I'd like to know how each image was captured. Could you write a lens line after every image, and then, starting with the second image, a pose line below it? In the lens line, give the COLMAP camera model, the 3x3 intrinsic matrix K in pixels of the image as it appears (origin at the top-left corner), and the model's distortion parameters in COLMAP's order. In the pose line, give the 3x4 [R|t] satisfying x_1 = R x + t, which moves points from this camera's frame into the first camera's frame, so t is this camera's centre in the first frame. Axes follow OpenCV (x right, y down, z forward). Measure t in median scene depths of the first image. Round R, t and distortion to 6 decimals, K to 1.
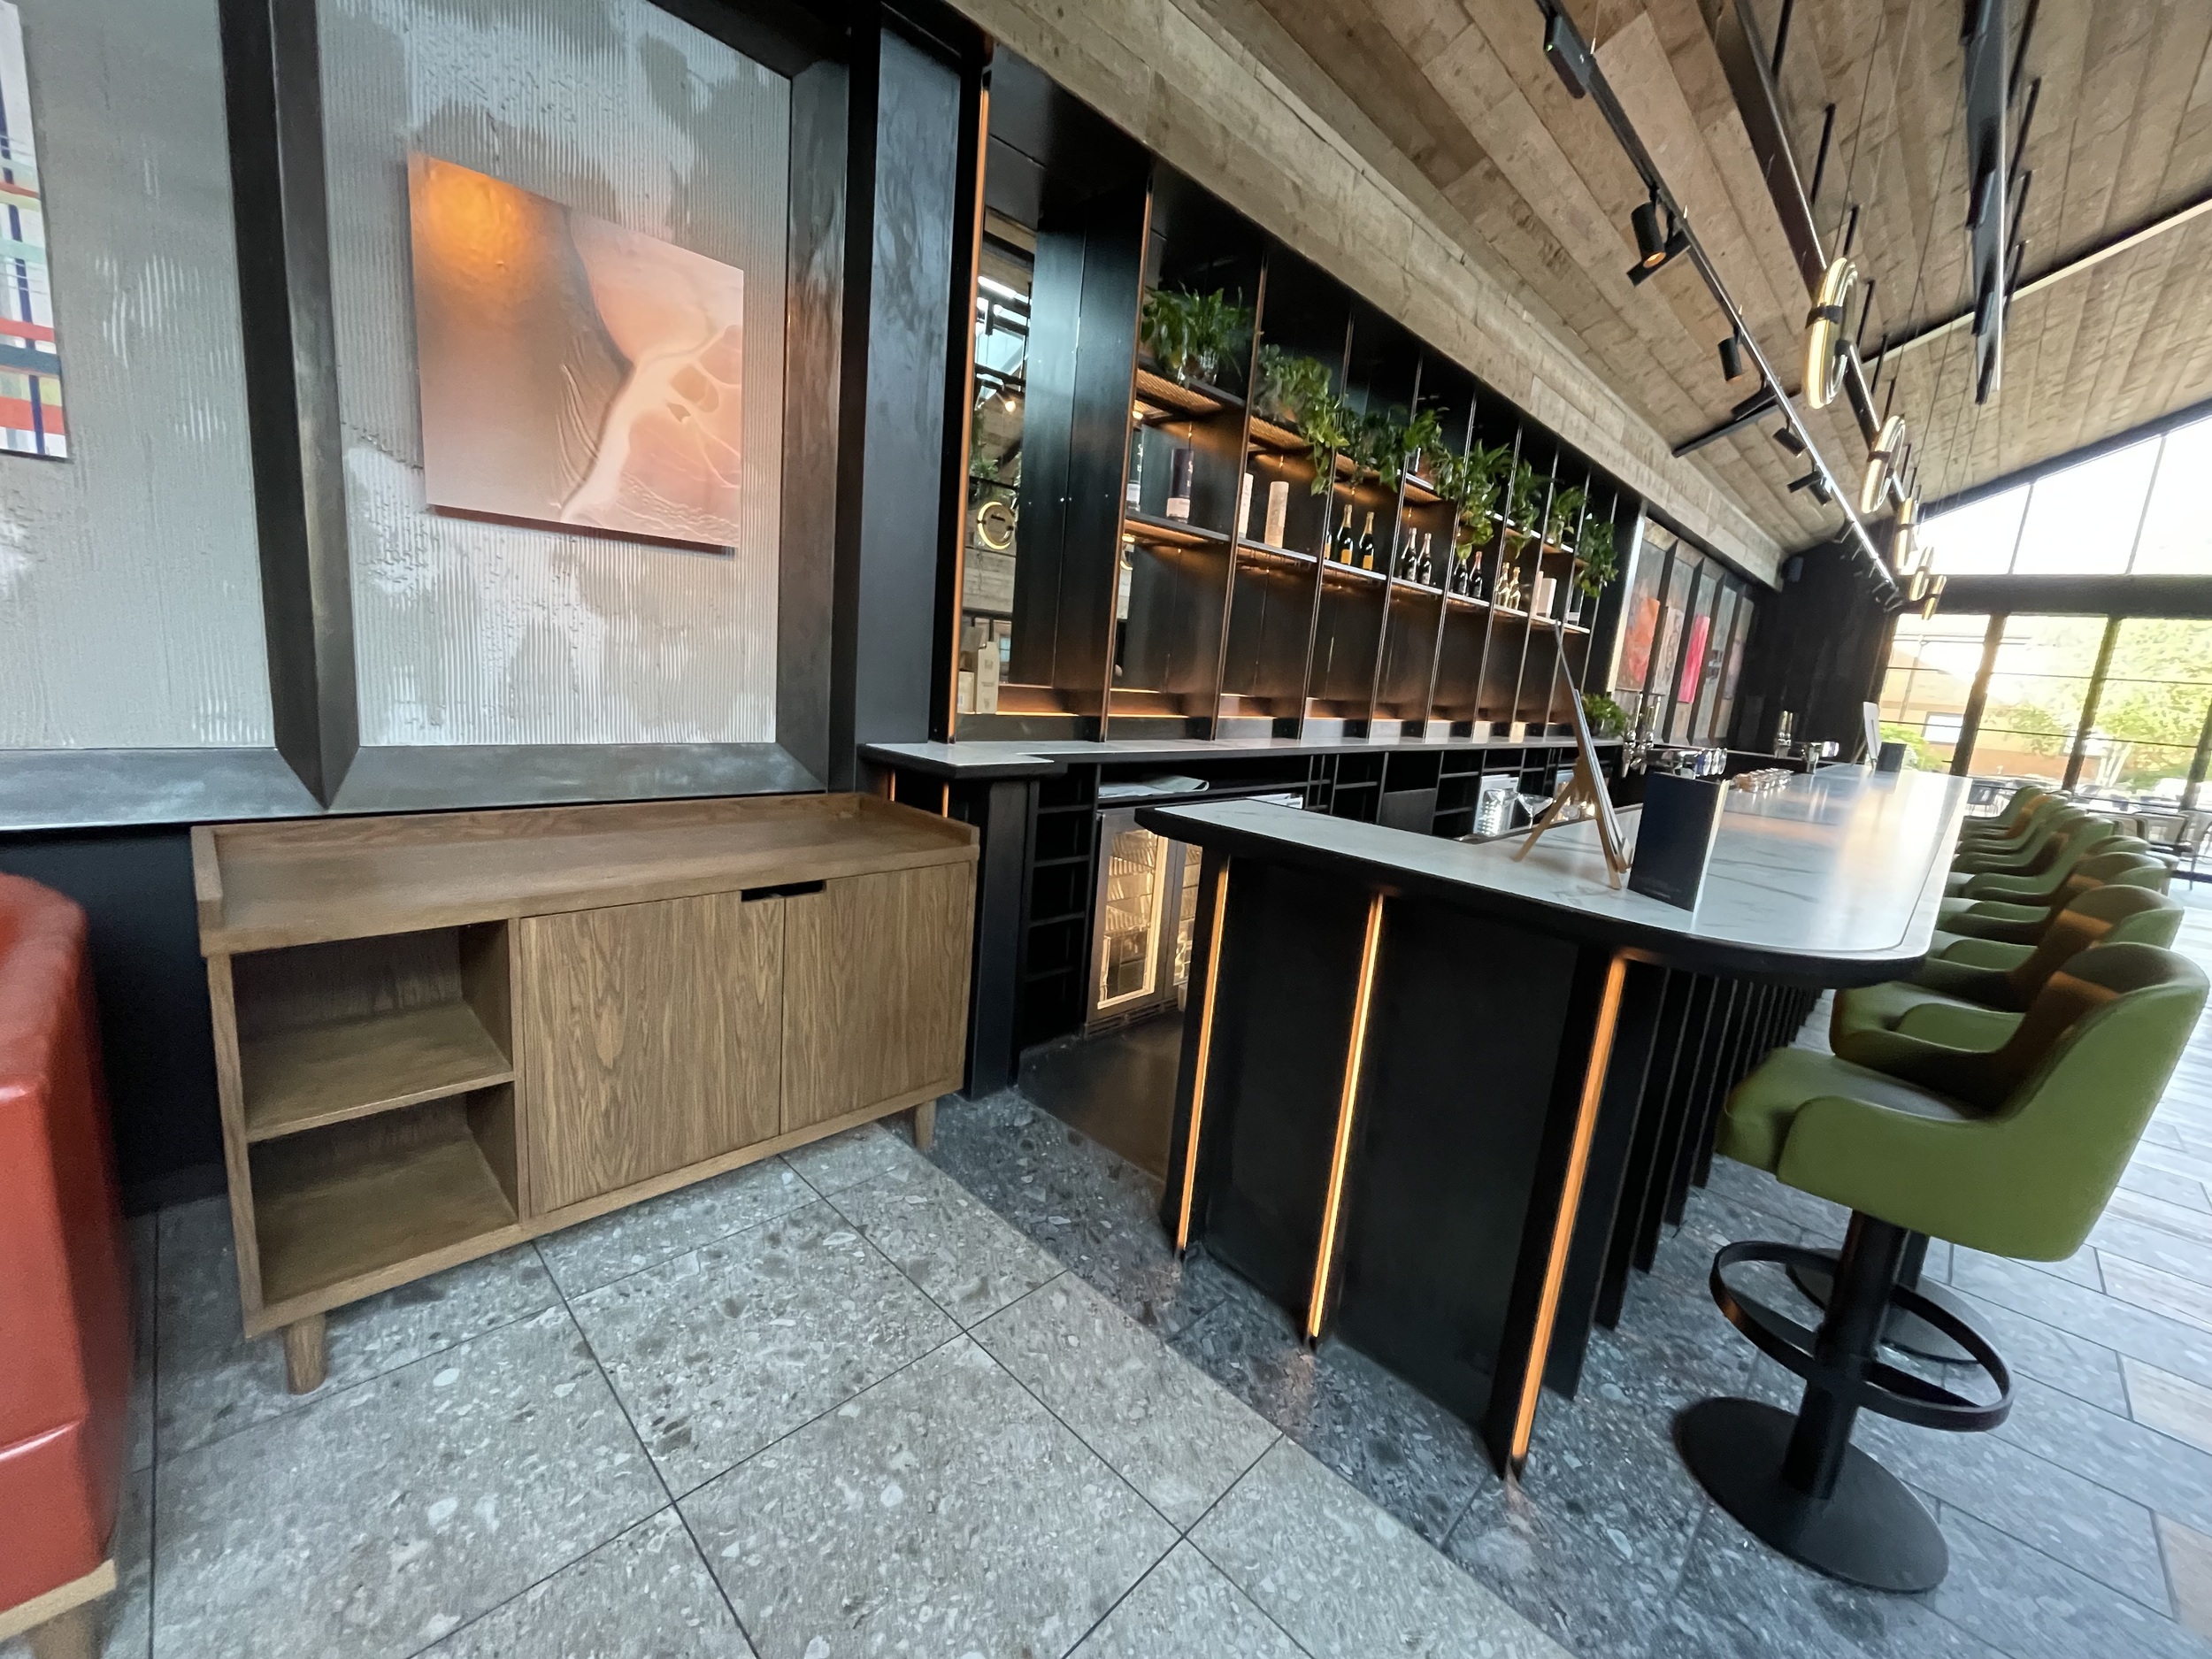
lens RADIAL K [[892.0, 0, 1095.9], [0, 892.0, 822.2], [0, 0, 1]] dist [-0.003505, -0.000121]
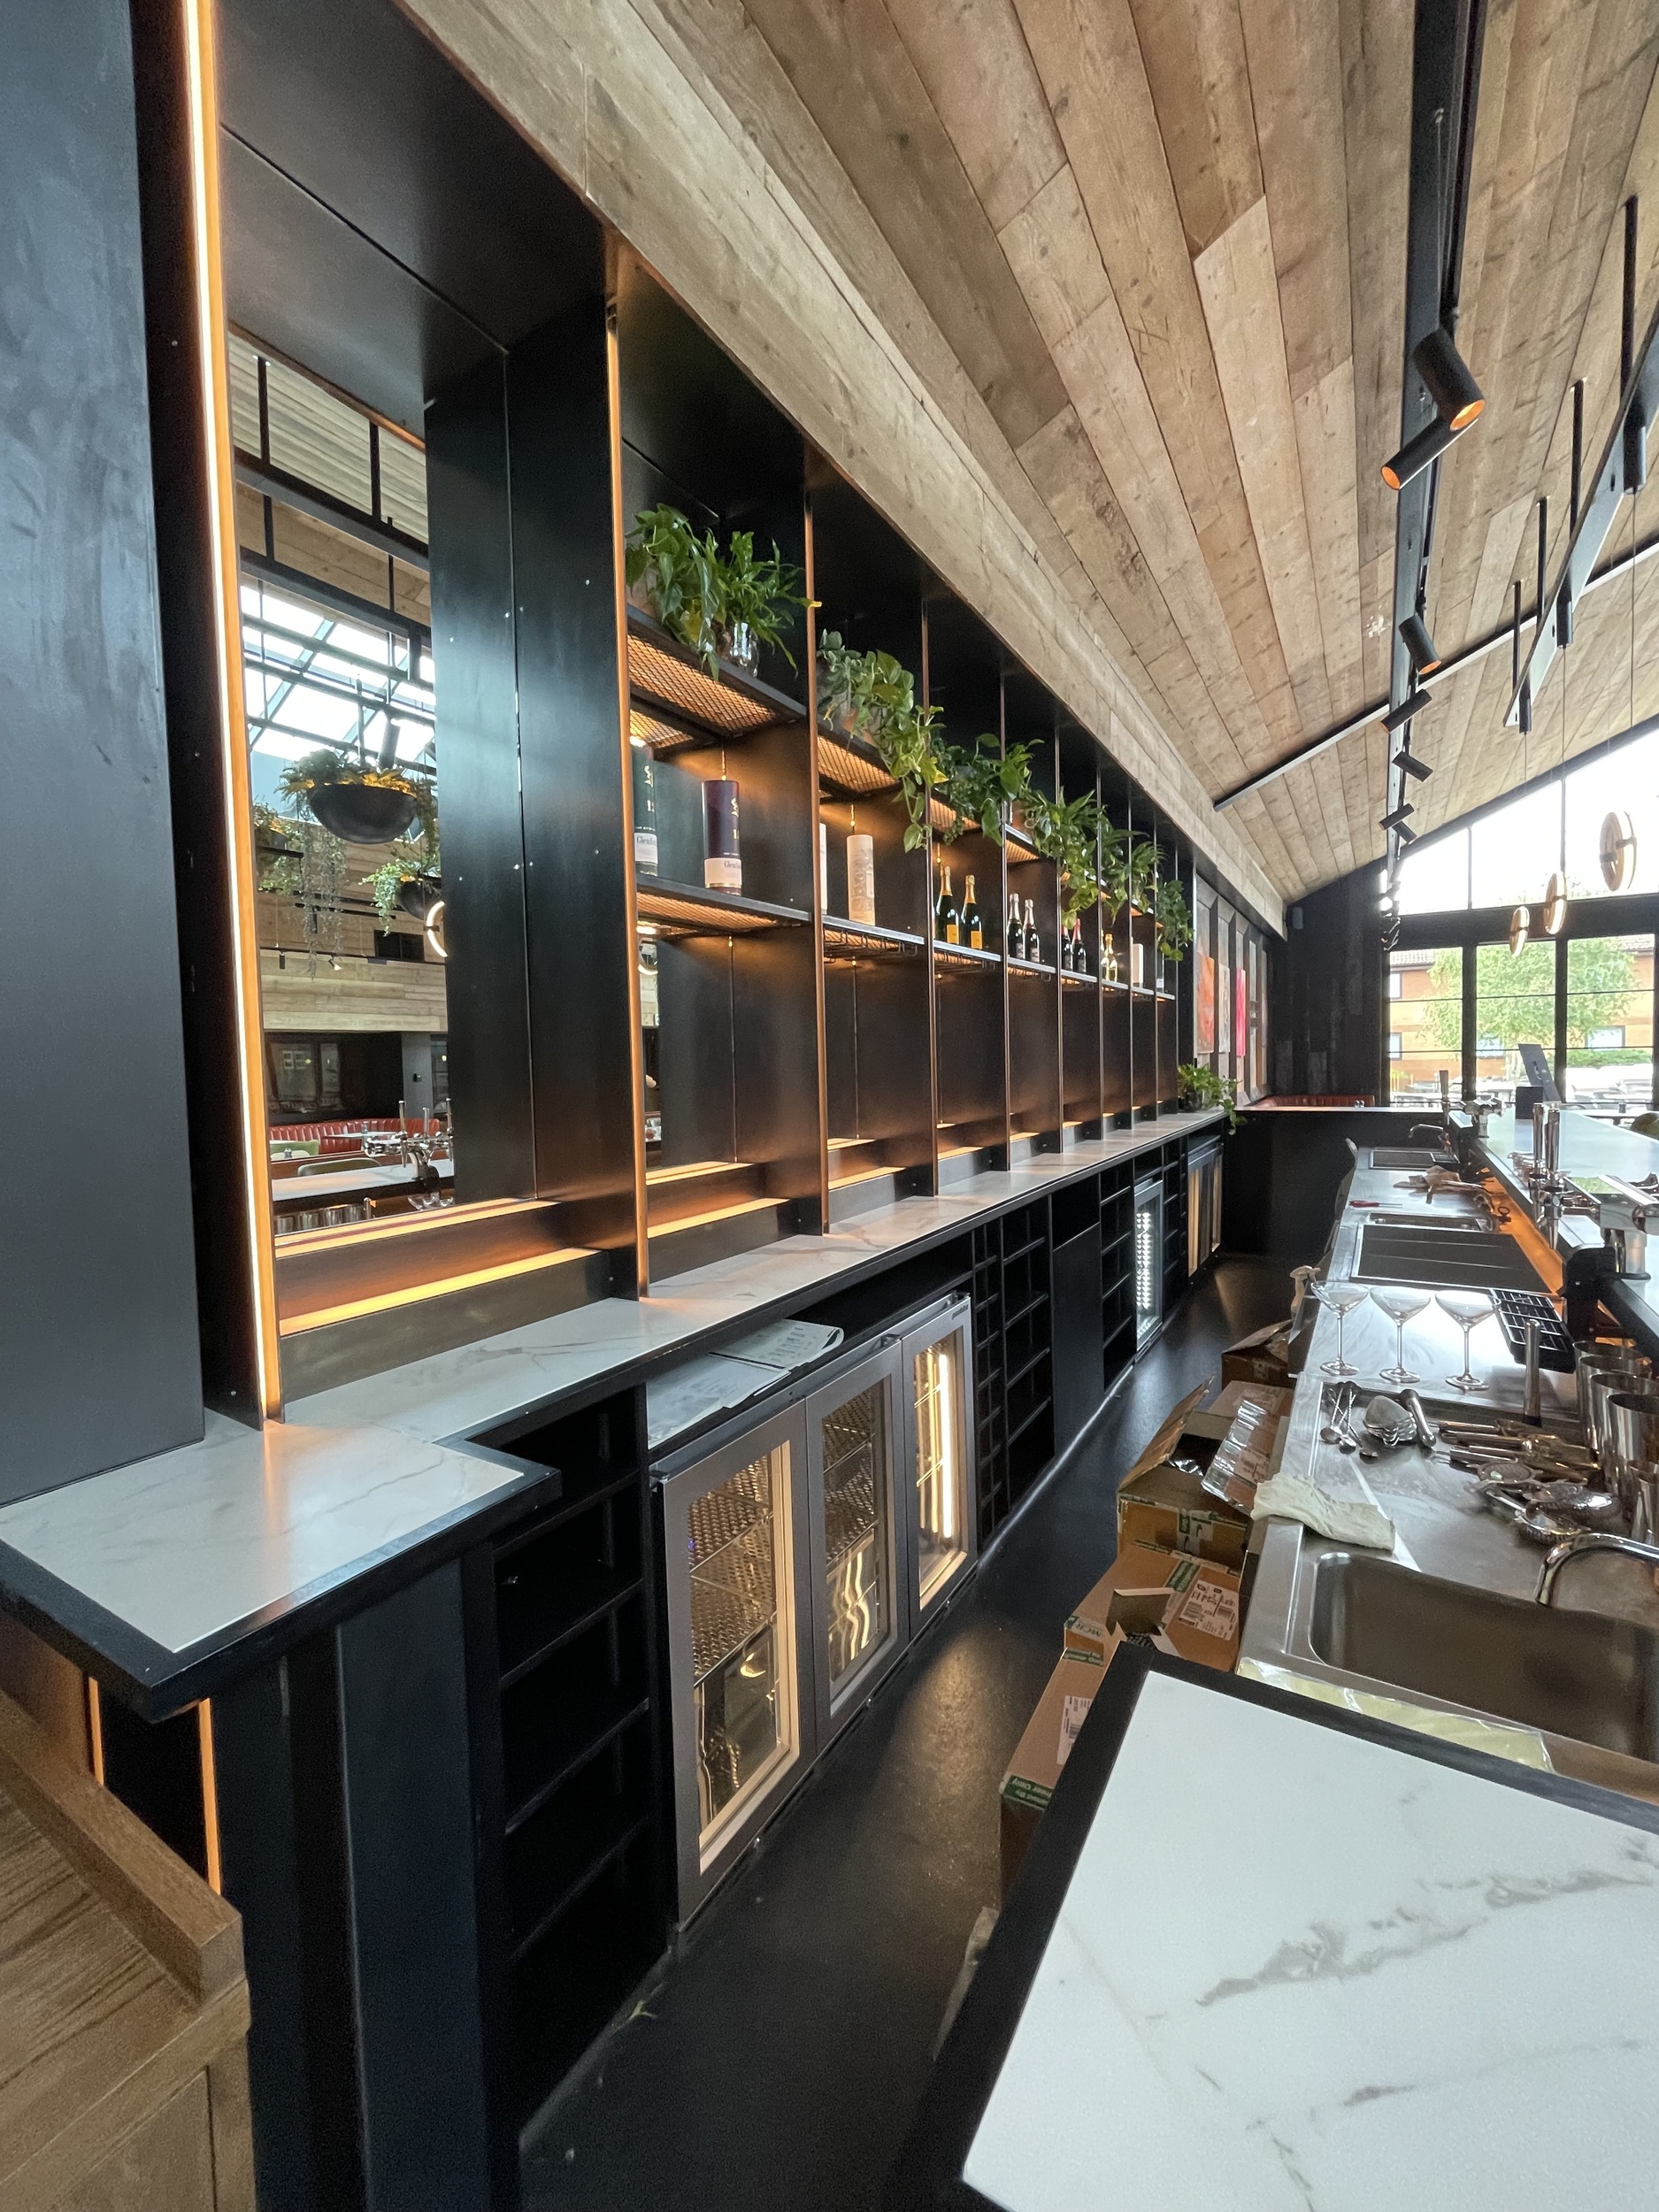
lens RADIAL K [[892.0, 0, 829.5], [0, 892.0, 1106.0], [0, 0, 1]] dist [-0.003505, -0.000121]
pose [[0.969388, -0.116041, 0.216383, 0.010994], [0.141065, 0.984523, -0.103993, -0.106710], [-0.200967, 0.131333, 0.970754, 0.361166]]
